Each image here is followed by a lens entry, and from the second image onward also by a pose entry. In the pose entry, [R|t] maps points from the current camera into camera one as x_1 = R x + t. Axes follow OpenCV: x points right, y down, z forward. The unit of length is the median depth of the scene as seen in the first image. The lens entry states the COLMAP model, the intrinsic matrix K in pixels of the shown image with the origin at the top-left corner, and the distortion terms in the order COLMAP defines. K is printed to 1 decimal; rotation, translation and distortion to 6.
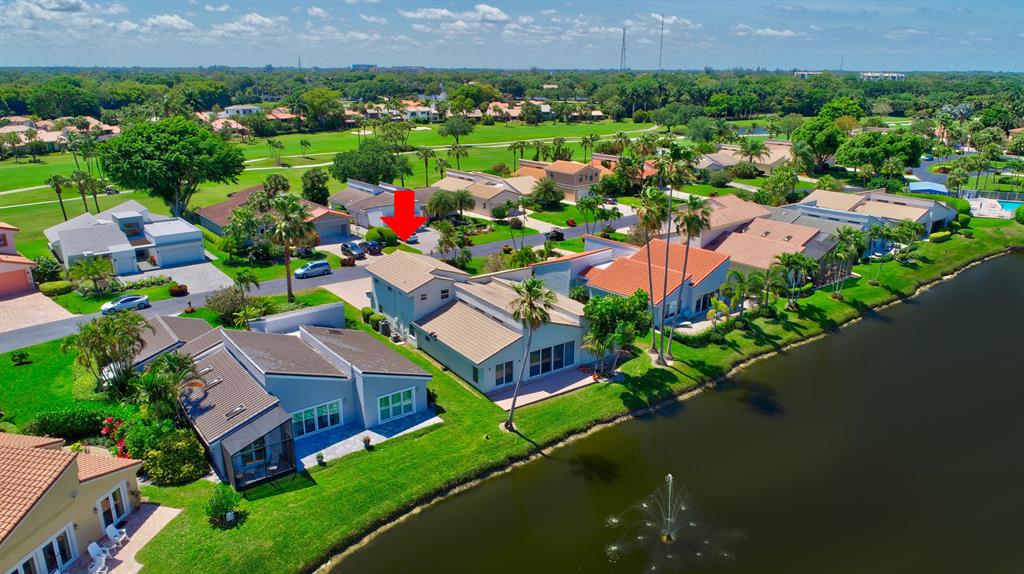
lens RADIAL K [[693.7, 0, 514.1], [0, 693.7, 288.1], [0, 0, 1]] dist [-0.005648, -0.001135]
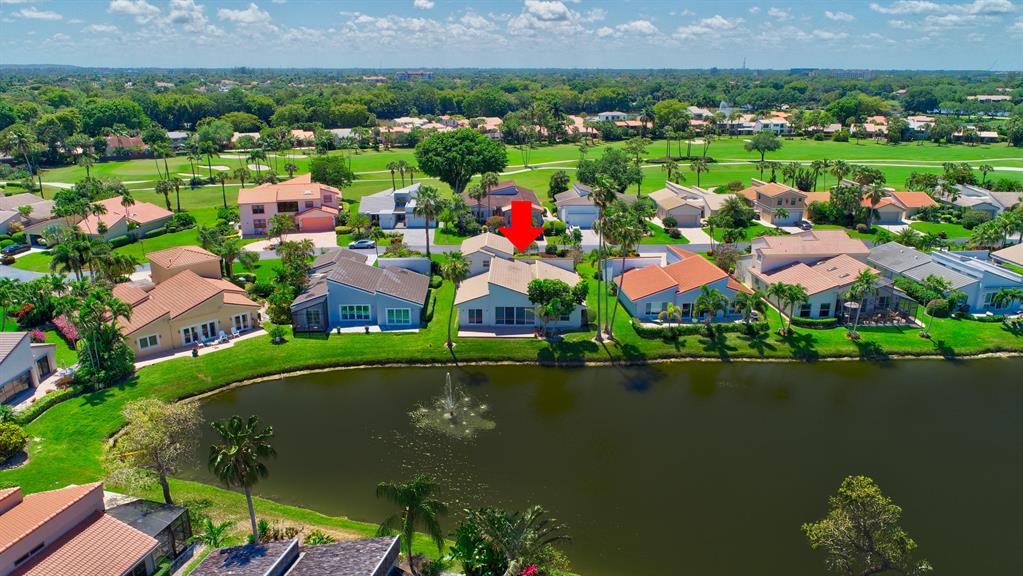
lens RADIAL K [[713.4, 0, 504.0], [0, 713.4, 288.4], [0, 0, 1]] dist [-0.001668, -0.004386]
pose [[0.802020, 0.174455, -0.571253, 0.735049], [-0.177584, 0.982793, 0.050813, -0.020748], [0.570288, 0.060693, 0.819200, -0.189468]]
